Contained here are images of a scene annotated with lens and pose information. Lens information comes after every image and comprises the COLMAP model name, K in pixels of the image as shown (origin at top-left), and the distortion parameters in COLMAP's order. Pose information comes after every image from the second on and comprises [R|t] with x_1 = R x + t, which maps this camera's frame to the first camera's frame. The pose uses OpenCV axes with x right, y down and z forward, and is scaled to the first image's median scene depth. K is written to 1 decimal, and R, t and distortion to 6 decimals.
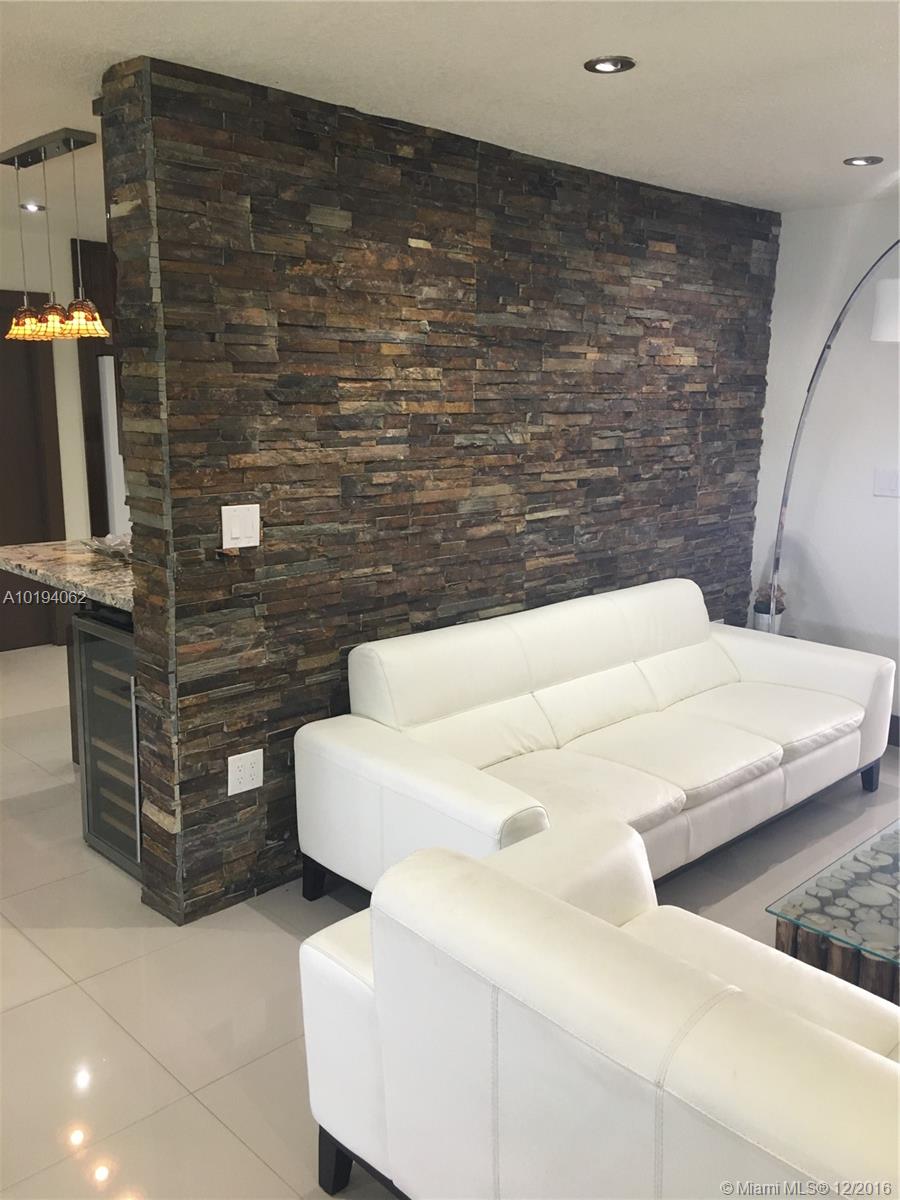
lens RADIAL K [[1027.9, 0, 445.0], [0, 1027.9, 600.1], [0, 0, 1]] dist [0.081368, -0.103713]
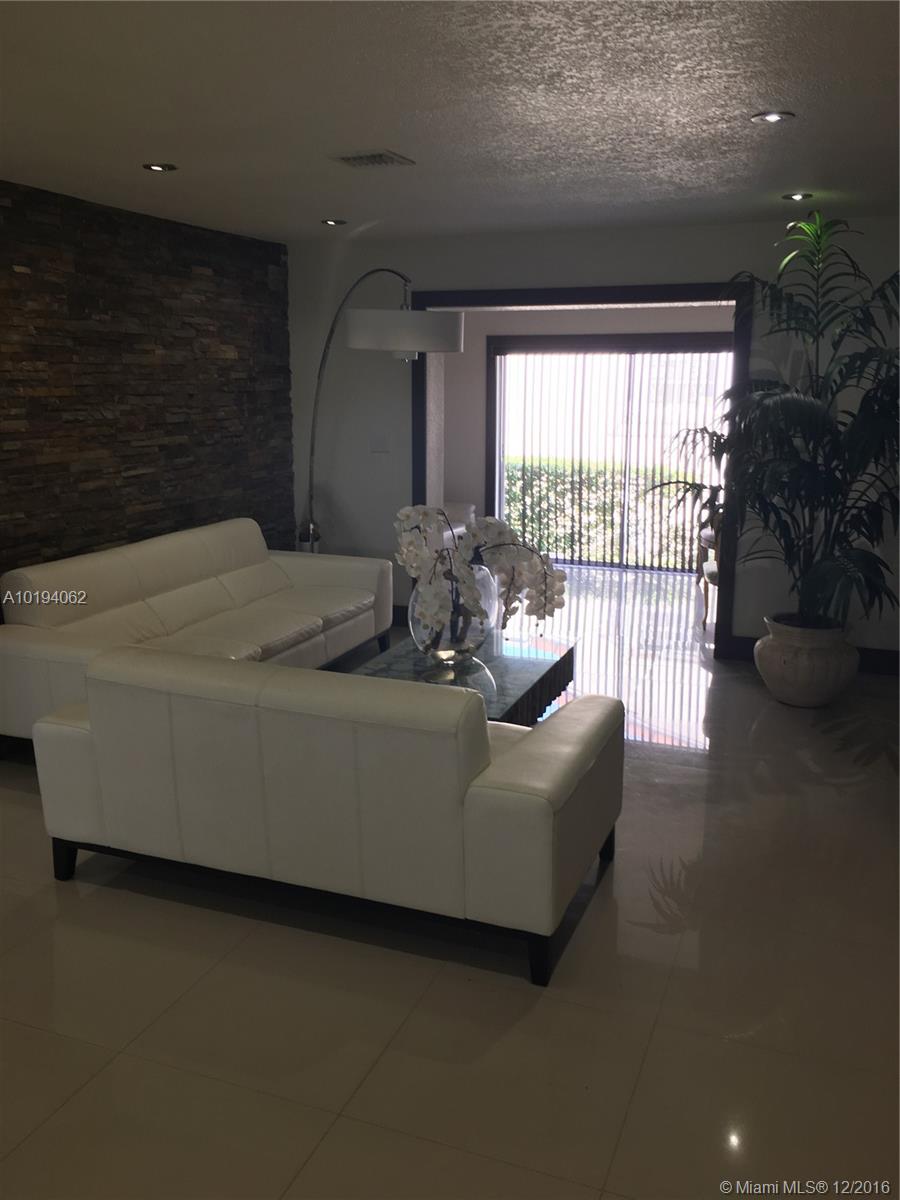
lens RADIAL K [[1027.9, 0, 455.3], [0, 1027.9, 603.0], [0, 0, 1]] dist [0.081368, -0.103713]
pose [[0.906642, -0.100656, 0.409717, -0.107450], [0.092826, 0.994918, 0.039014, 0.080657], [-0.411562, 0.002660, 0.911378, -0.437847]]
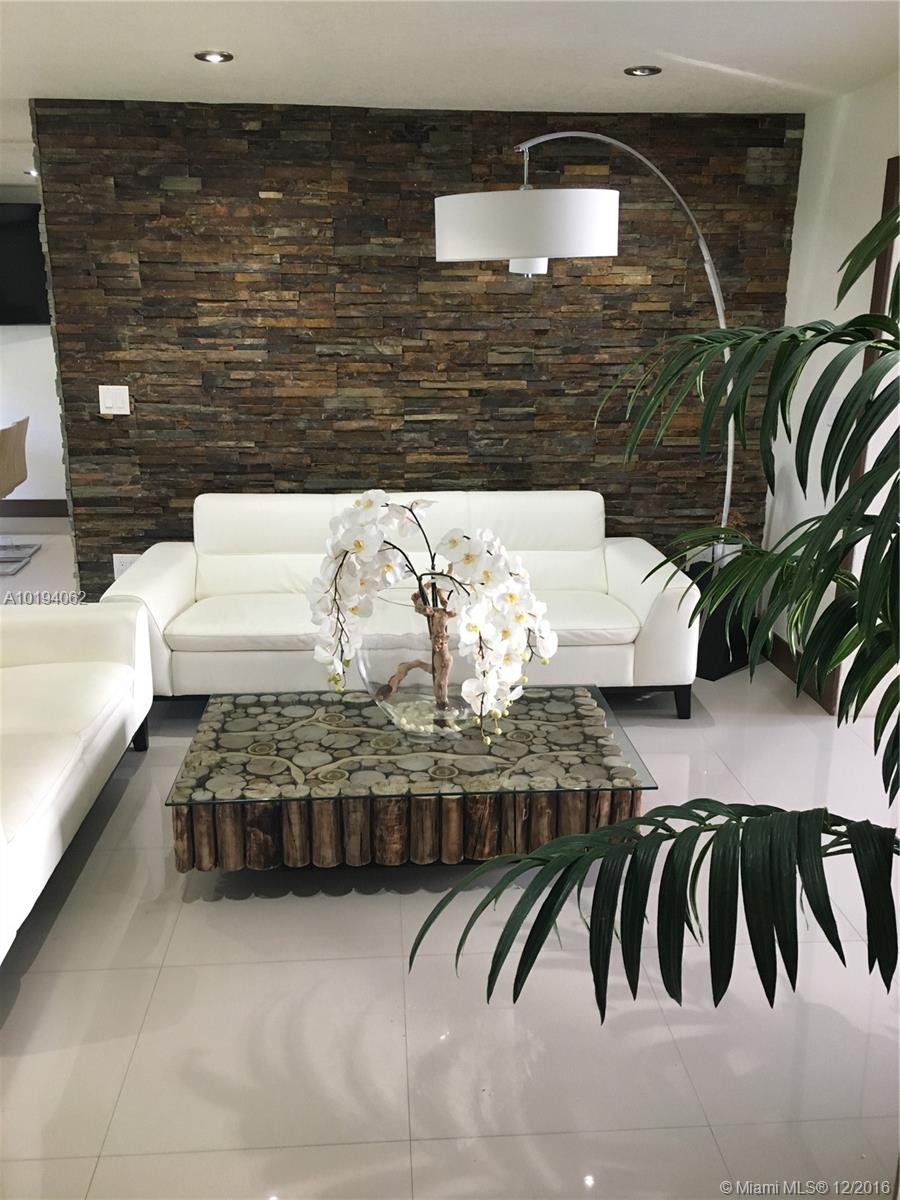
lens RADIAL K [[1027.9, 0, 448.3], [0, 1027.9, 604.9], [0, 0, 1]] dist [0.081368, -0.103713]
pose [[0.762973, 0.166019, -0.624748, 1.016411], [-0.127642, 0.986122, 0.106167, 0.000530], [0.633704, -0.001259, 0.773575, 0.116032]]
